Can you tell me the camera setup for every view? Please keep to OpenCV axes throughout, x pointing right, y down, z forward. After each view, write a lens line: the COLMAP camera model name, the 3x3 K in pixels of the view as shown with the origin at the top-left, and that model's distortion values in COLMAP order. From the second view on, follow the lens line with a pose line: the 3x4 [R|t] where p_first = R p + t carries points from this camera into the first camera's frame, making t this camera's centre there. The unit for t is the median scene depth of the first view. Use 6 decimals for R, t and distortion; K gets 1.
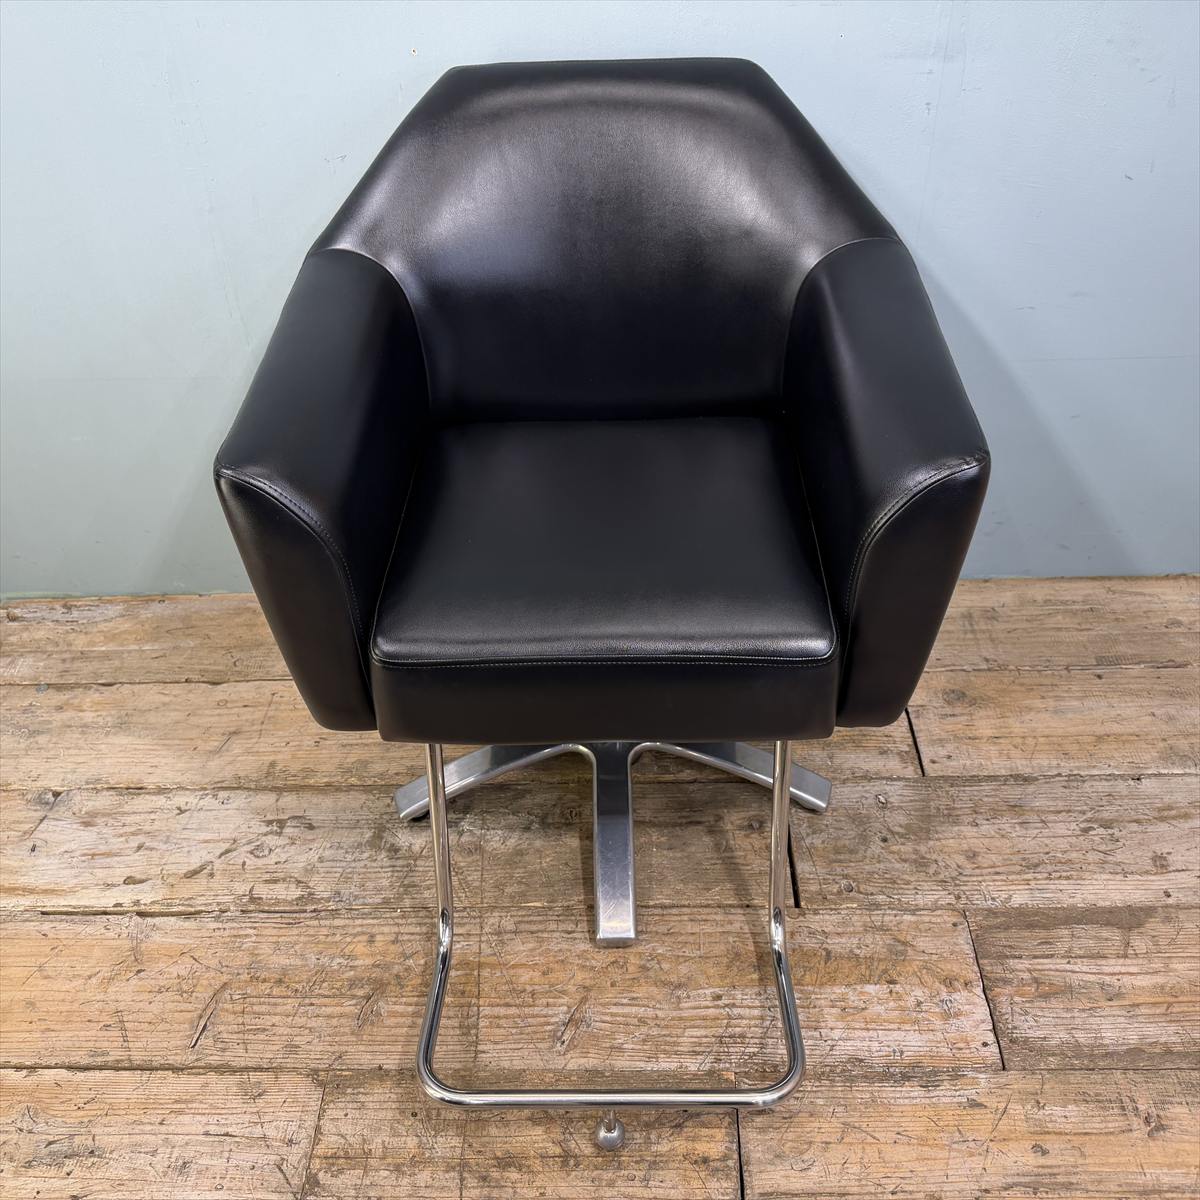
lens RADIAL K [[1153.7, 0, 601.6], [0, 1153.7, 602.9], [0, 0, 1]] dist [0.117544, -0.229411]
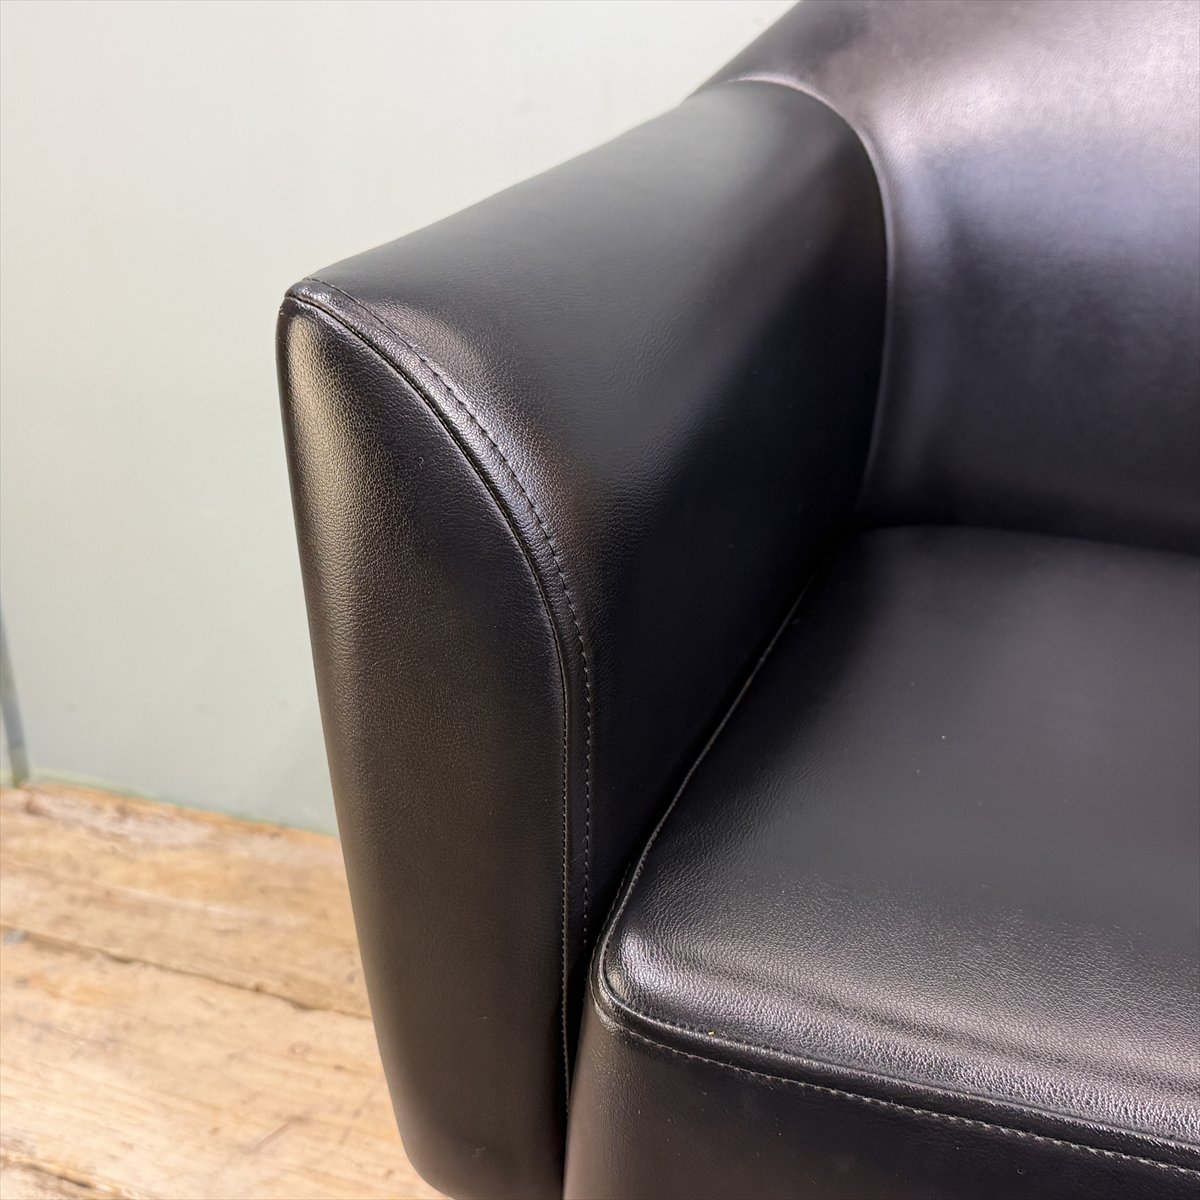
lens RADIAL K [[1469.6, 0, 598.8], [0, 1469.6, 600.8], [0, 0, 1]] dist [0.197275, -0.505185]
pose [[0.947738, 0.177462, -0.265142, -0.069754], [-0.242752, 0.940360, -0.238314, 0.026767], [0.207037, 0.290223, 0.934294, 0.377500]]
